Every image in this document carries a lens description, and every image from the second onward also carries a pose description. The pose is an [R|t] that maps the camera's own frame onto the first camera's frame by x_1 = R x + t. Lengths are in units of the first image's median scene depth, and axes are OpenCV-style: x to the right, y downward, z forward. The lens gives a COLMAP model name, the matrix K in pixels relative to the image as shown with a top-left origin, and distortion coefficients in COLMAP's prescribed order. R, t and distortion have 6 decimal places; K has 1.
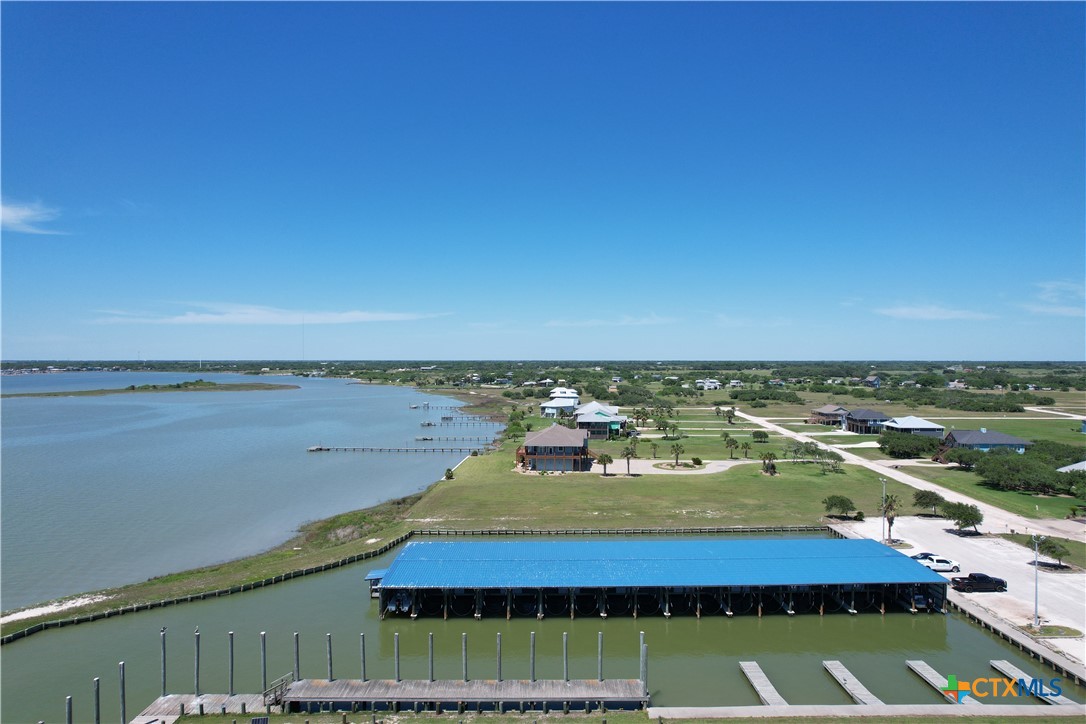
lens RADIAL K [[704.6, 0, 543.0], [0, 704.6, 362.0], [0, 0, 1]] dist [-0.081371, 0.071293]
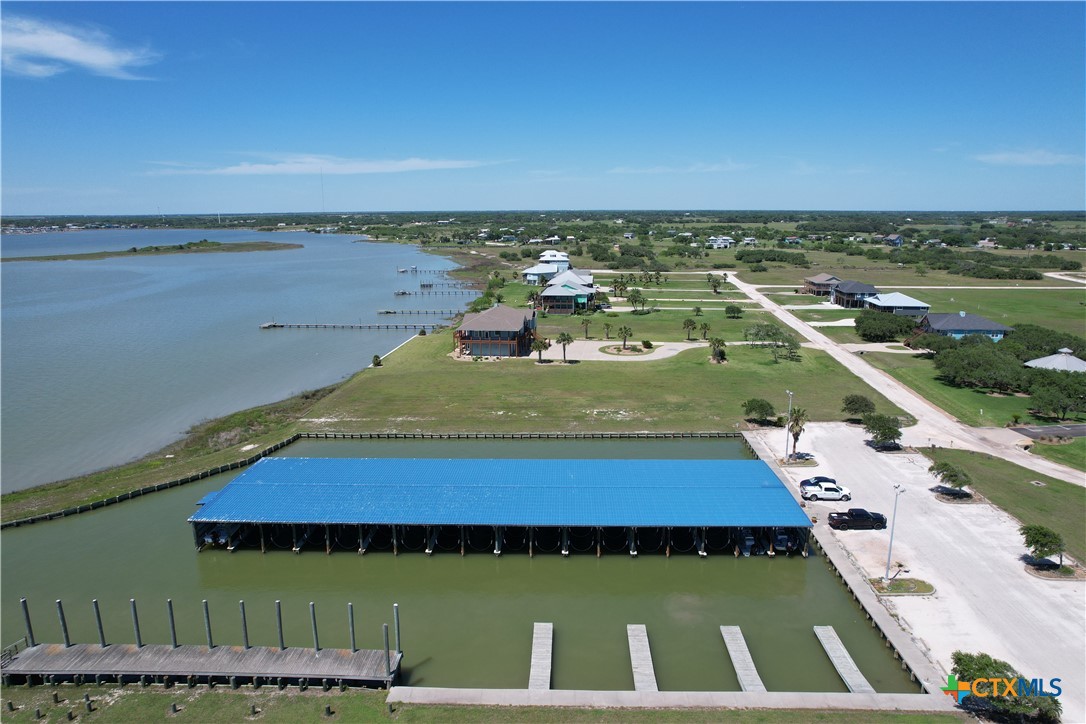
lens RADIAL K [[704.6, 0, 543.0], [0, 704.6, 362.0], [0, 0, 1]] dist [-0.081371, 0.071293]
pose [[0.999117, 0.004299, -0.041785, 0.131213], [0.004561, 0.977762, 0.209669, -0.038114], [0.041757, -0.209674, 0.976879, 0.068744]]
